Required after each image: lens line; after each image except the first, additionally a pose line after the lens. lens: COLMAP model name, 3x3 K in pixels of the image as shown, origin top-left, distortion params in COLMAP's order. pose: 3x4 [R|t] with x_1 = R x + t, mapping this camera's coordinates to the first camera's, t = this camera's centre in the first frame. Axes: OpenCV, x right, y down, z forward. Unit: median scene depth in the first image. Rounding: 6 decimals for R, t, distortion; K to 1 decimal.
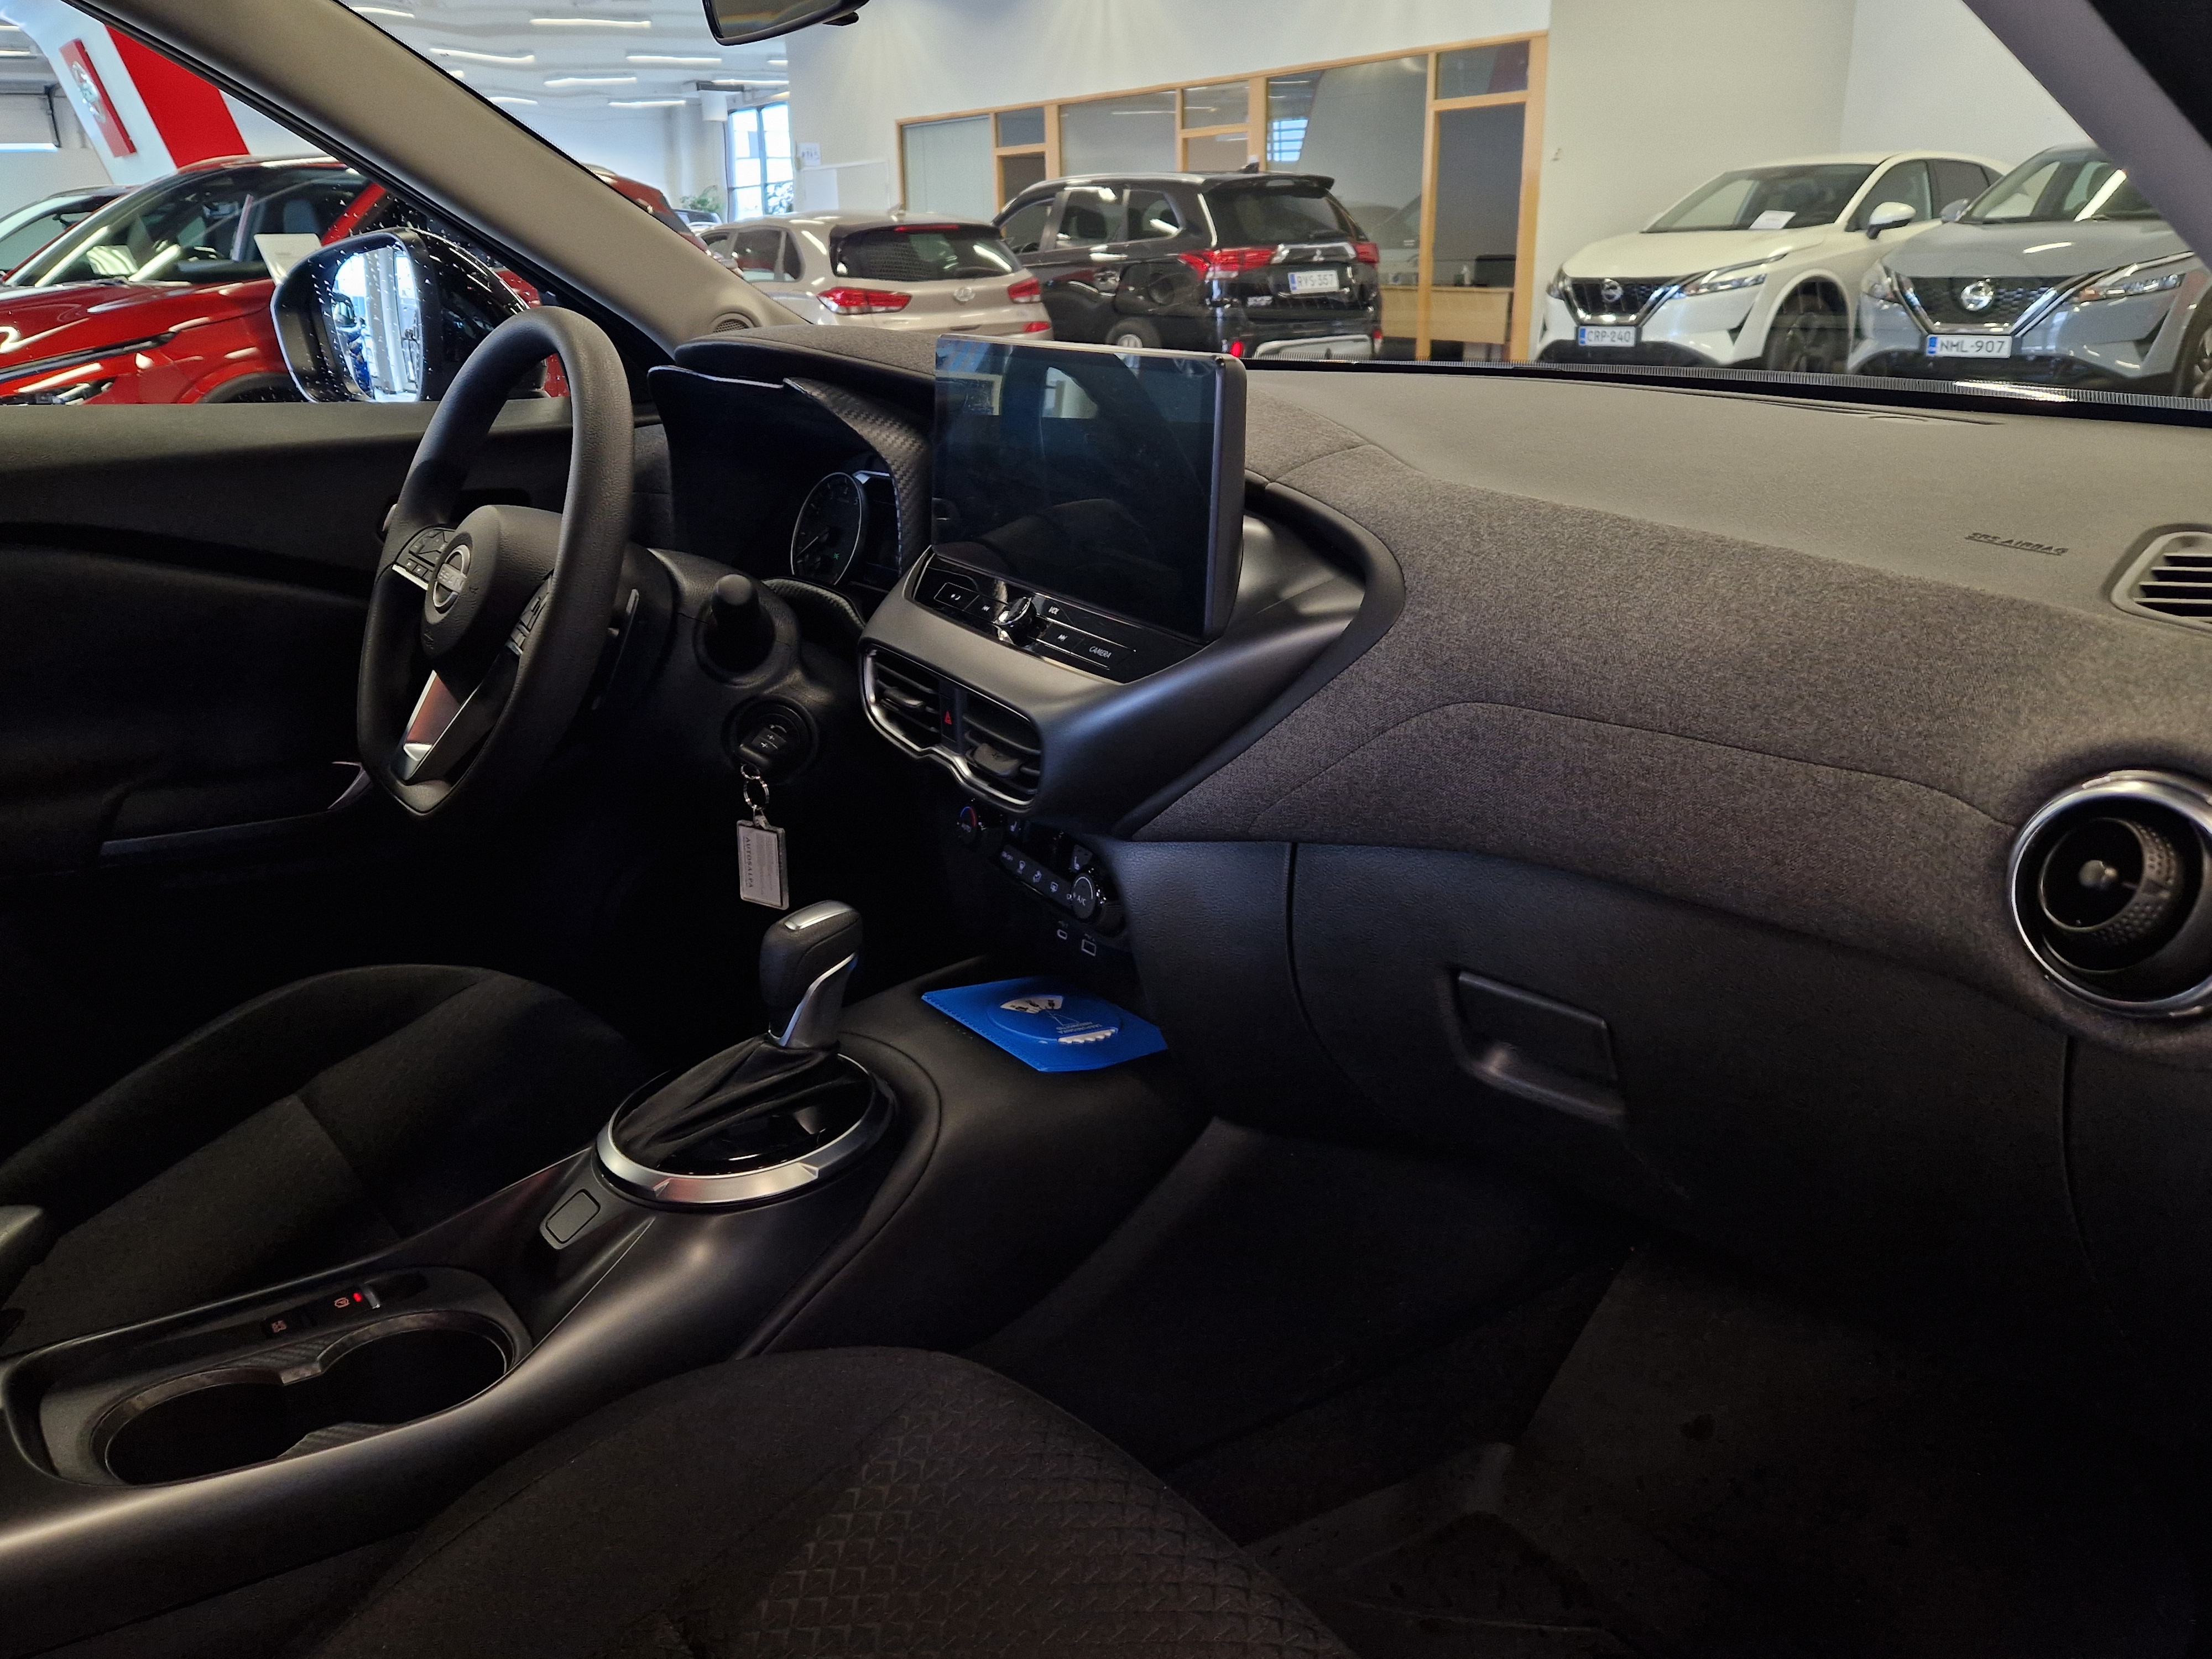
lens RADIAL K [[1685.3, 0, 1106.0], [0, 1685.3, 829.5], [0, 0, 1]] dist [0.080787, -0.062786]
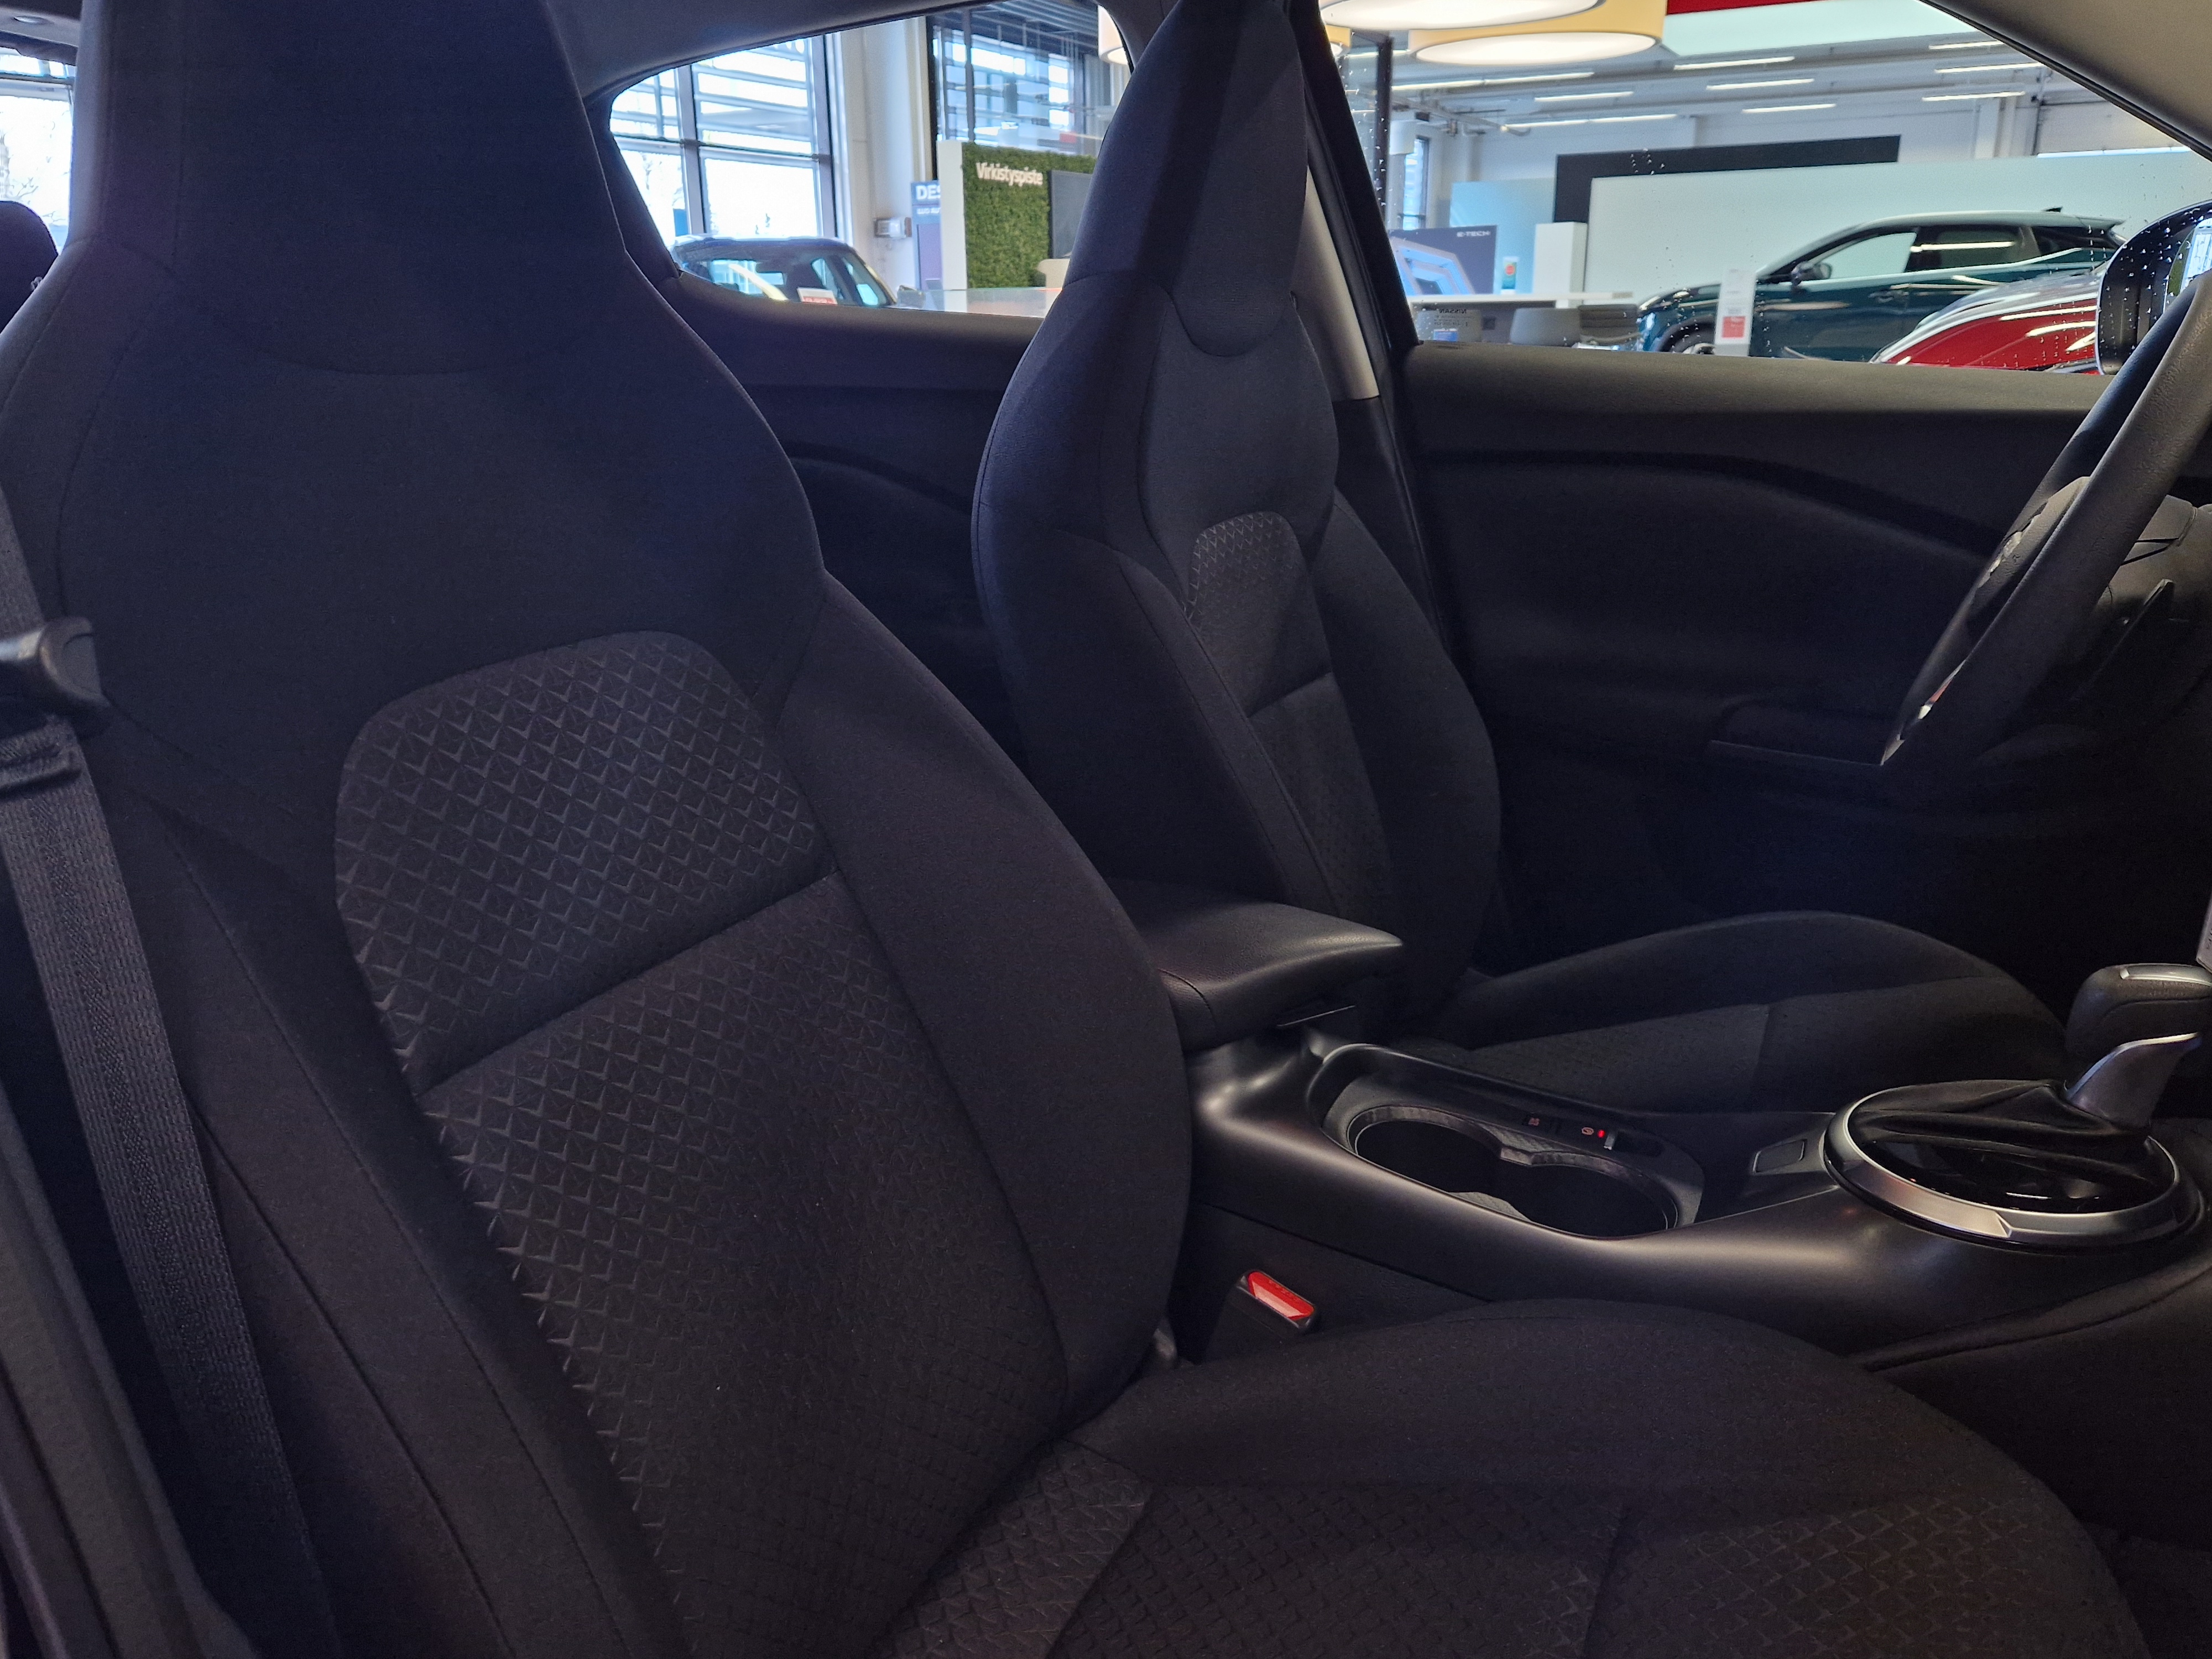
lens RADIAL K [[1685.3, 0, 1106.0], [0, 1685.3, 829.5], [0, 0, 1]] dist [0.080787, -0.062786]
pose [[0.467588, 0.279558, -0.838576, 0.296987], [-0.282518, 0.946177, 0.157899, -0.003305], [0.837583, 0.163081, 0.521401, 0.103645]]
